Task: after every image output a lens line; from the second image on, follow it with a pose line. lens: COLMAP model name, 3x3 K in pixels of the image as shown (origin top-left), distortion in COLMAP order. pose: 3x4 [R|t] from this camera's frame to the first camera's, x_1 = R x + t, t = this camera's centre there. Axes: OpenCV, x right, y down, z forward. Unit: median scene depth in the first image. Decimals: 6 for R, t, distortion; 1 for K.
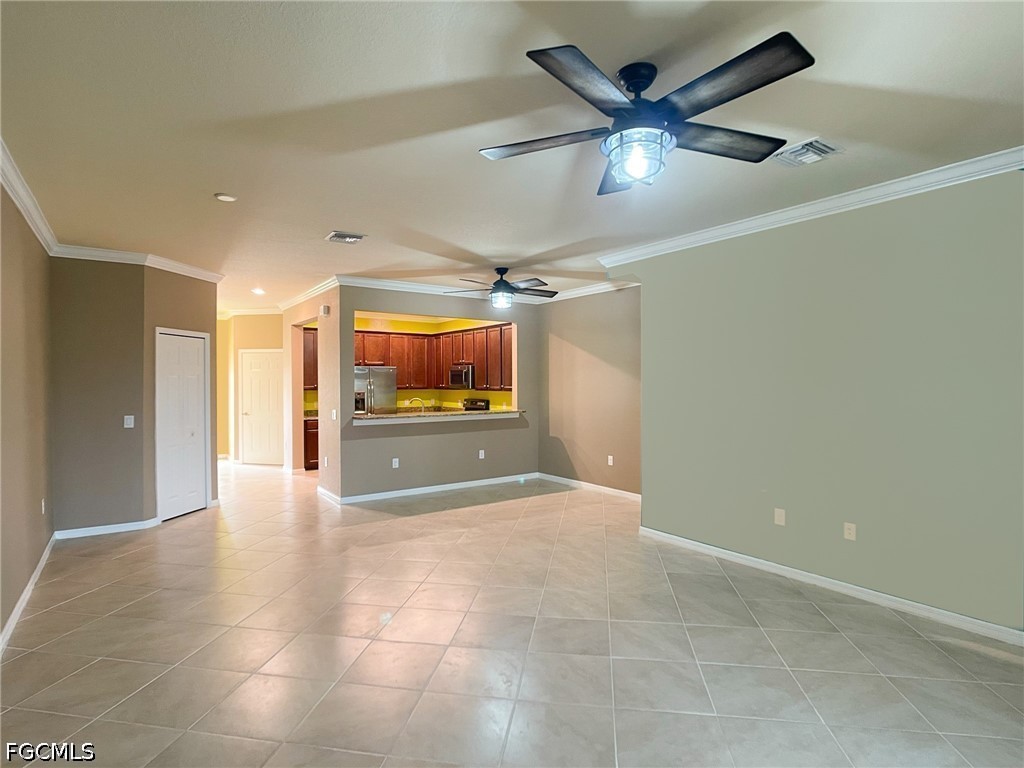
lens RADIAL K [[539.3, 0, 513.5], [0, 539.3, 384.7], [0, 0, 1]] dist [-0.004649, 0.000299]
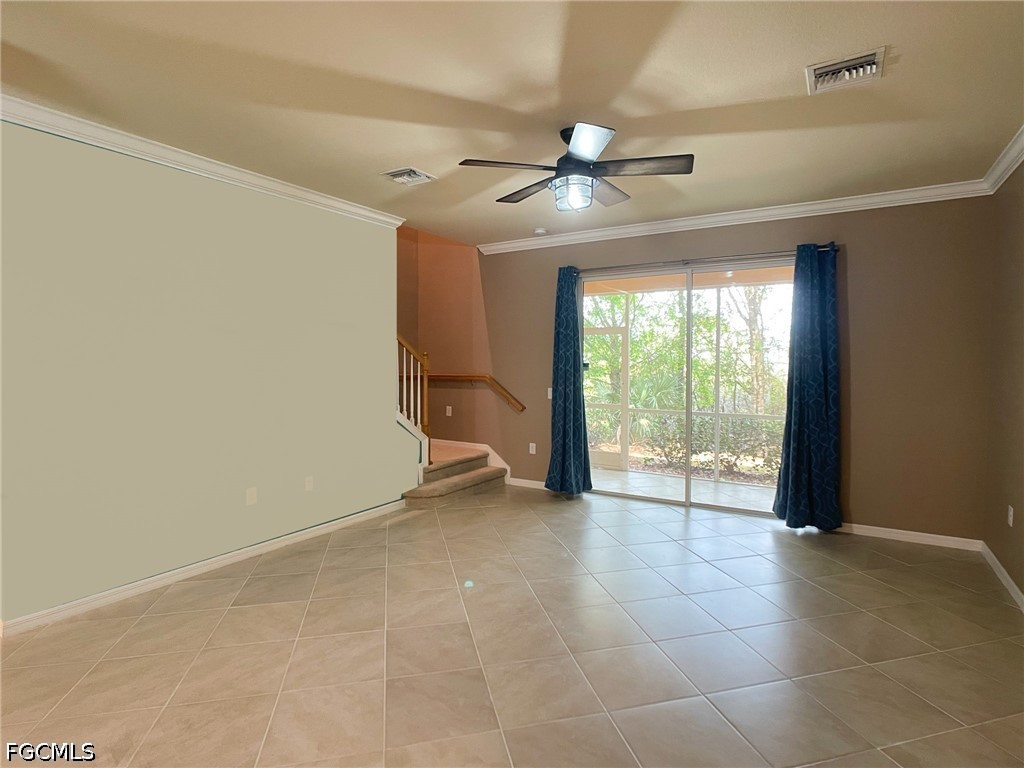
lens RADIAL K [[539.3, 0, 517.2], [0, 539.3, 376.5], [0, 0, 1]] dist [-0.004649, 0.000299]
pose [[-0.384815, -0.015029, 0.922872, -0.628257], [0.014196, 0.999653, 0.022199, 0.024226], [-0.922885, 0.021643, -0.384468, 1.051045]]
